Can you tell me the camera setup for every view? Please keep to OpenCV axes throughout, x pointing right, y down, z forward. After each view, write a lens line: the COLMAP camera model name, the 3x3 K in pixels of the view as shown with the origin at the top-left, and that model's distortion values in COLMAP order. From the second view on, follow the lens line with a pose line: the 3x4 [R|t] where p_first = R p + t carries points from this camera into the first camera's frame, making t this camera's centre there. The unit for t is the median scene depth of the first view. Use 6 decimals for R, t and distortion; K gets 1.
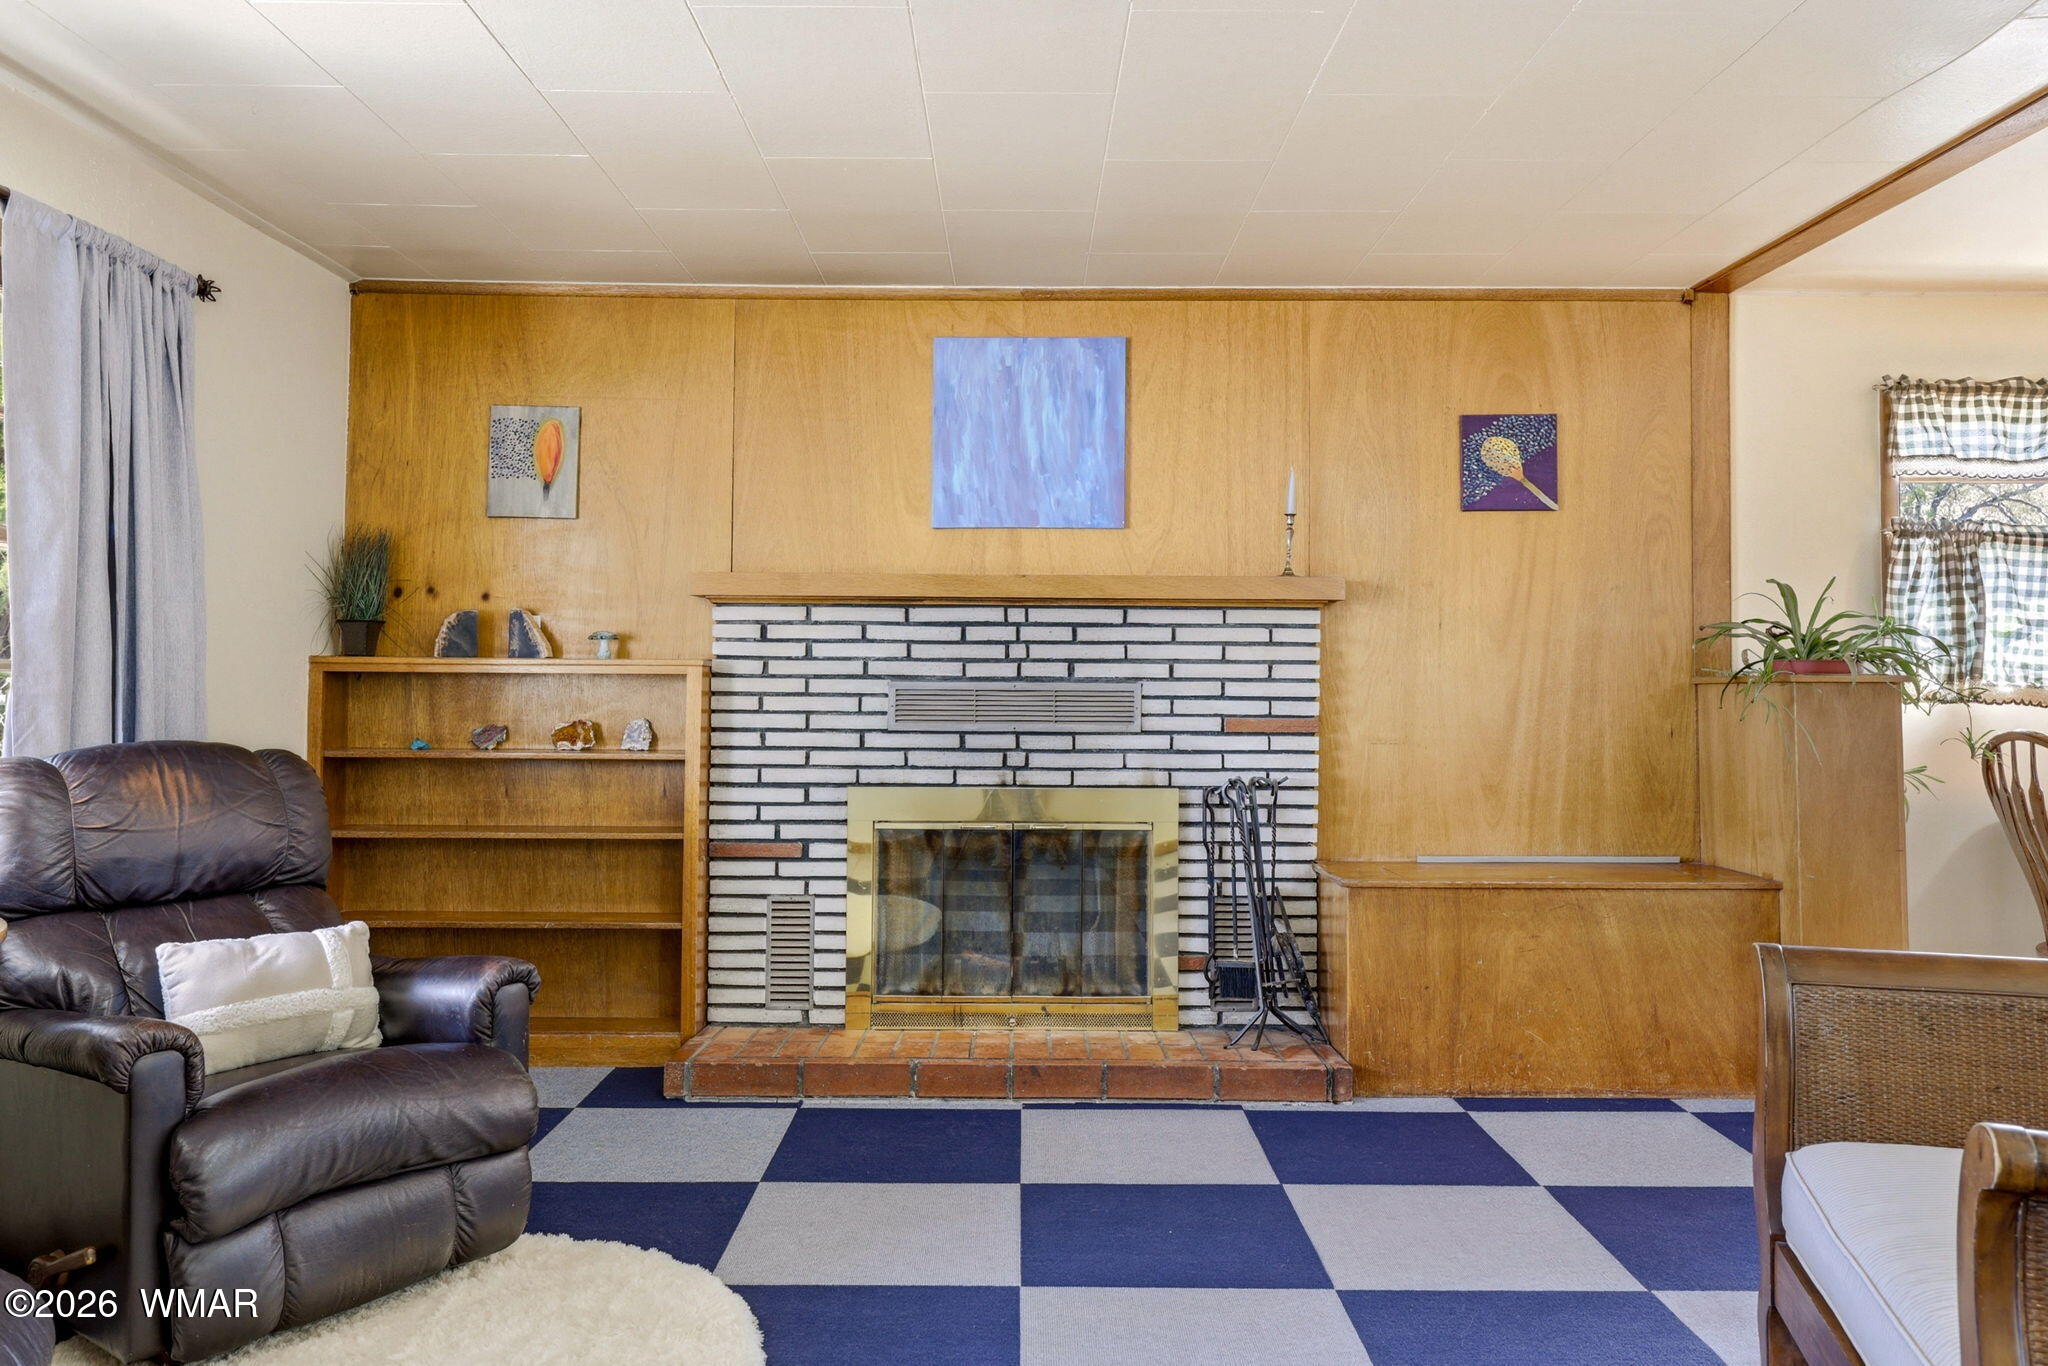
lens RADIAL K [[1495.3, 0, 1024.4], [0, 1495.3, 606.7], [0, 0, 1]] dist [0.005420, -0.000459]
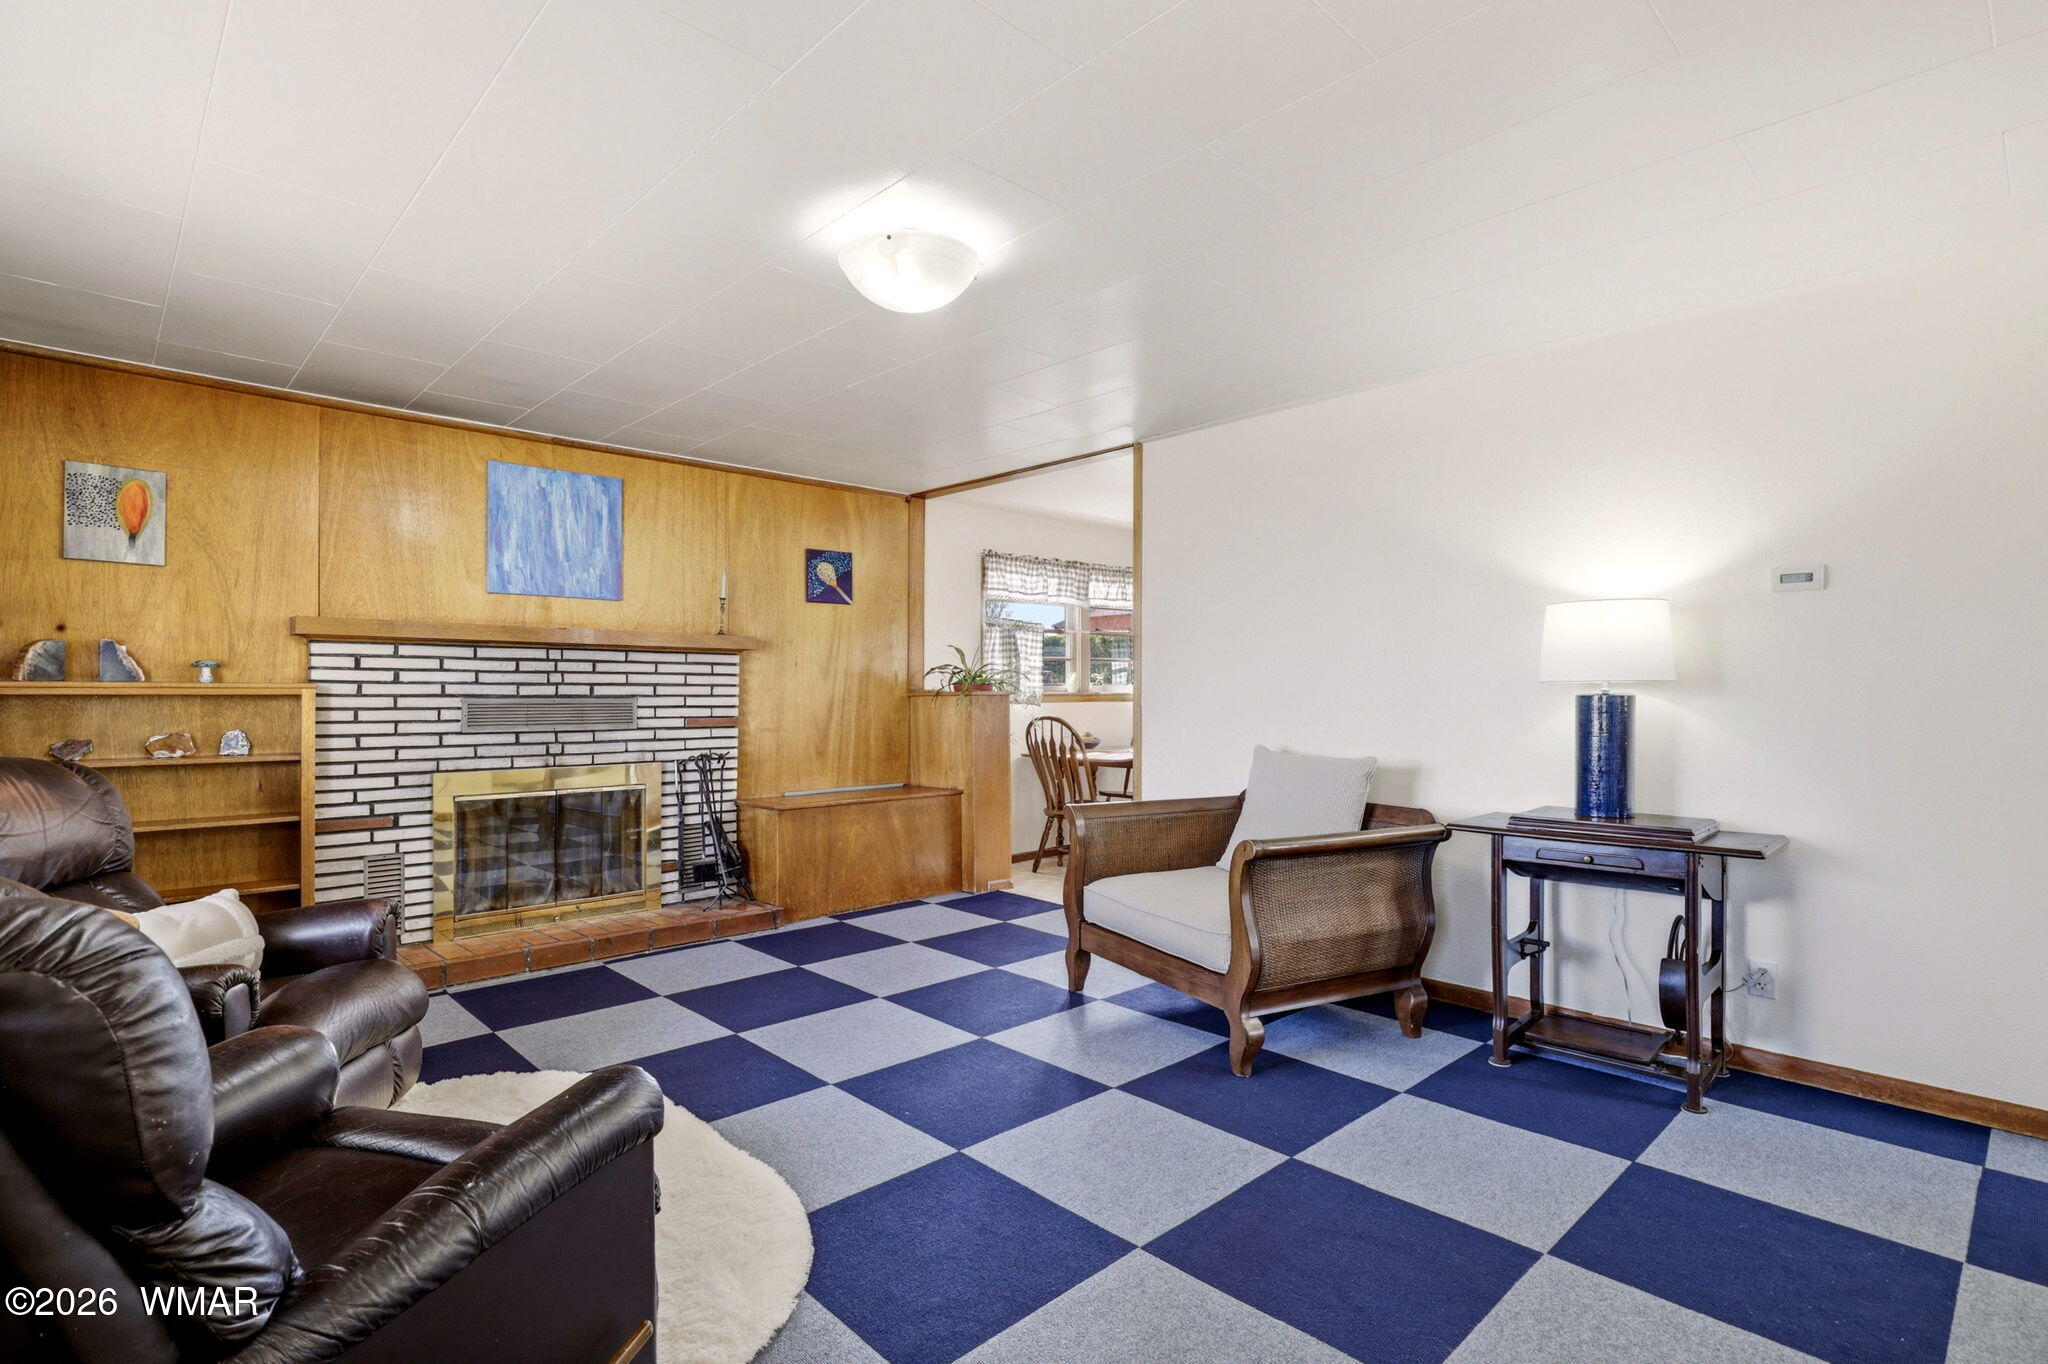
lens RADIAL K [[991.4, 0, 1013.5], [0, 991.4, 679.7], [0, 0, 1]] dist [0.001692, 0.000081]
pose [[0.730485, 0.003752, 0.682918, -0.352252], [-0.028955, 0.999256, 0.025481, -0.007693], [-0.682314, -0.038387, 0.730050, -0.053390]]
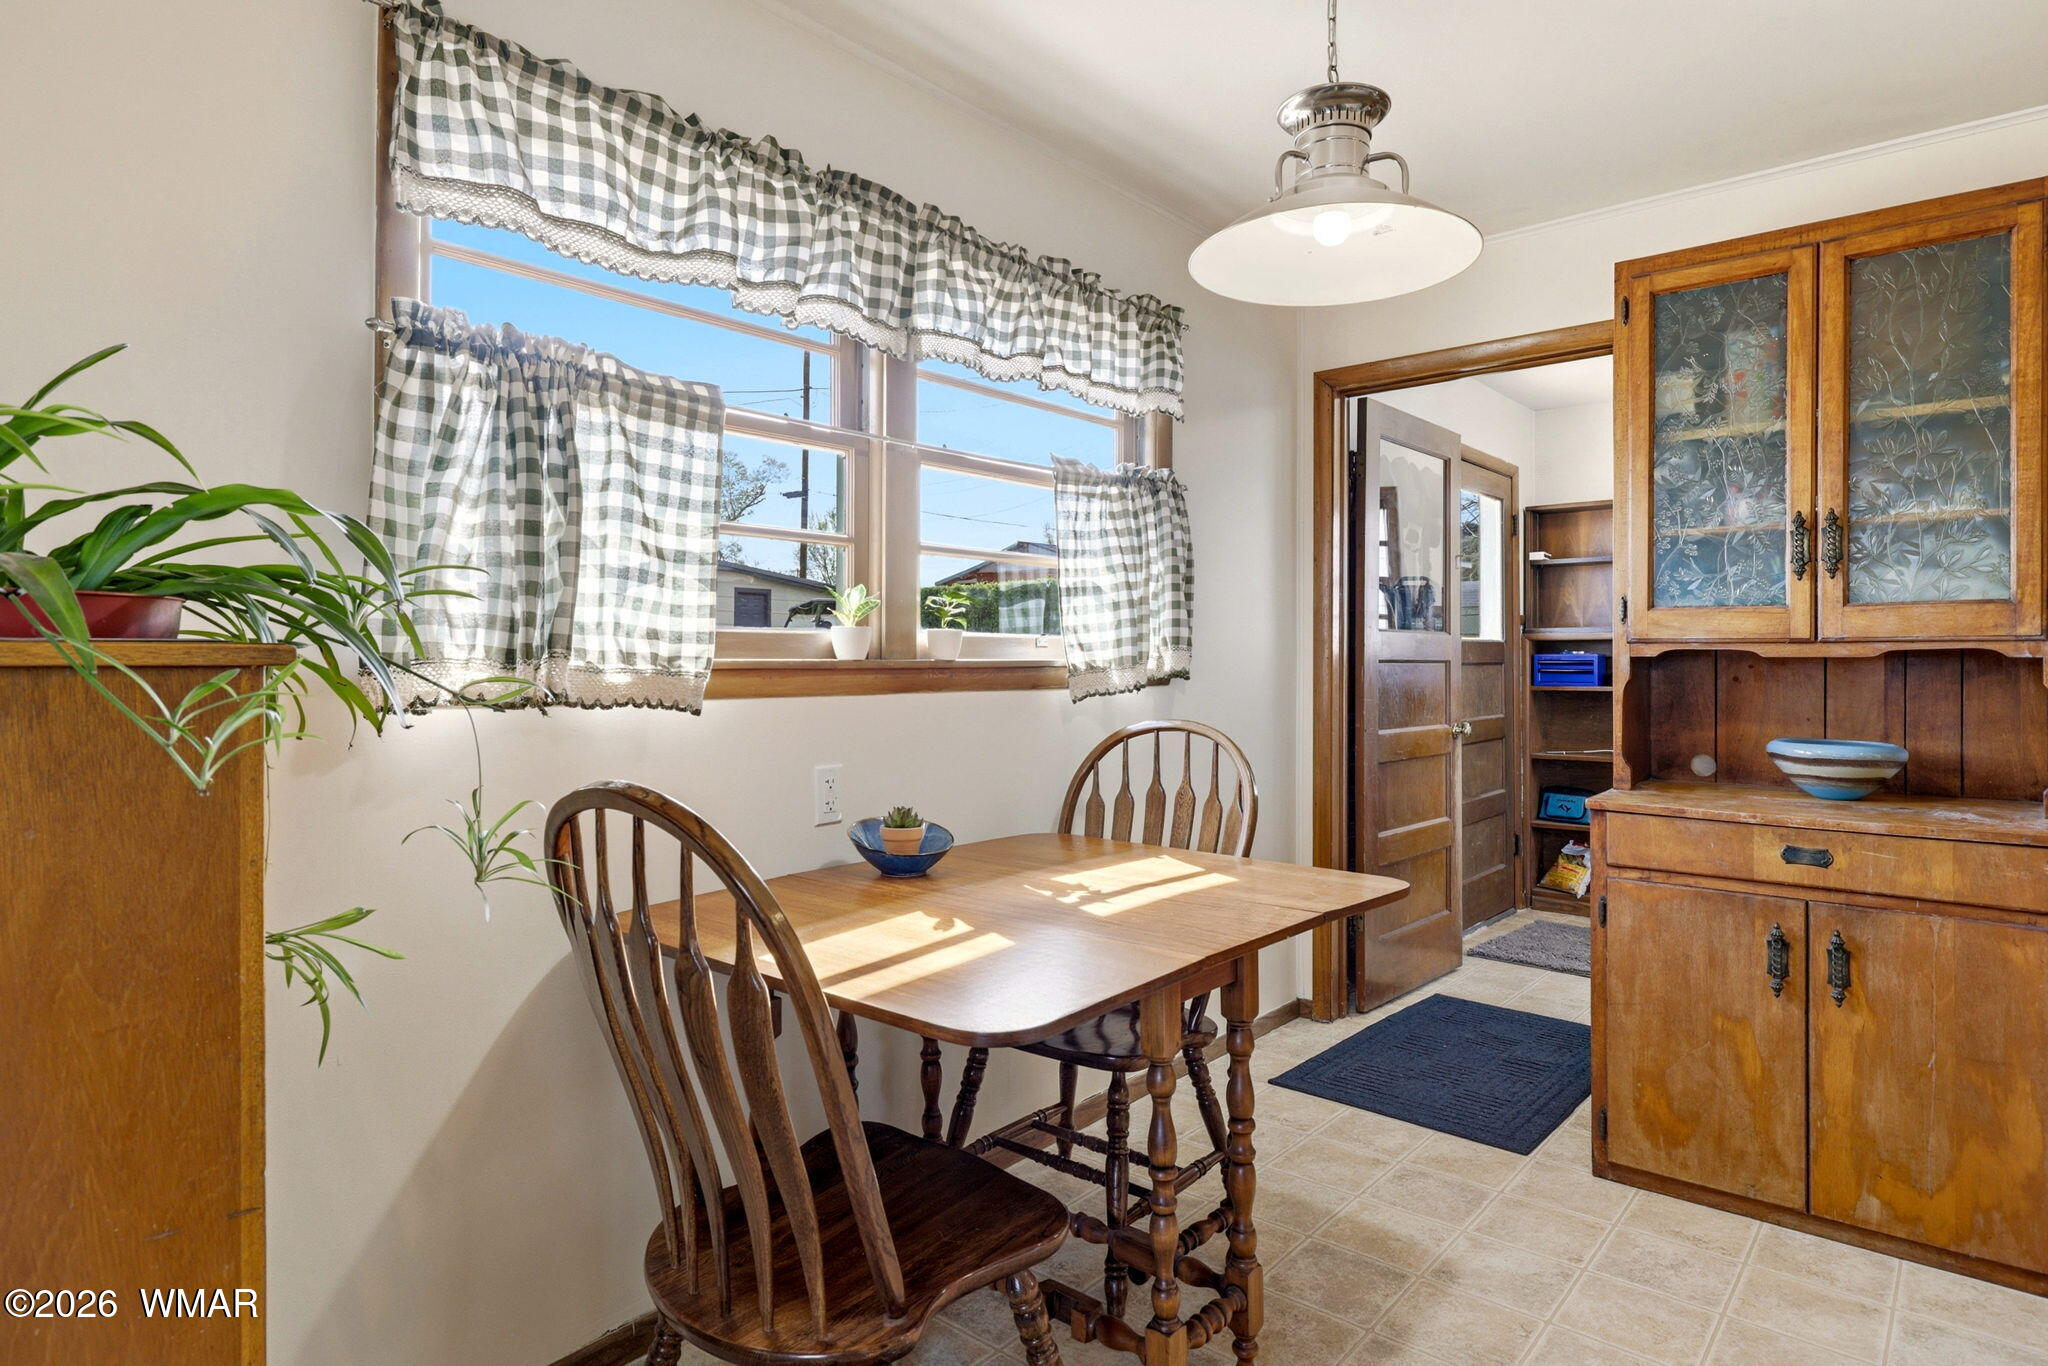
lens RADIAL K [[1161.1, 0, 1025.9], [0, 1161.1, 670.1], [0, 0, 1]] dist [-0.000707, -0.001057]
pose [[0.654076, -0.009393, 0.756371, 0.441472], [-0.032606, 0.998643, 0.040598, 0.031266], [-0.755726, -0.051216, 0.652882, 0.628639]]
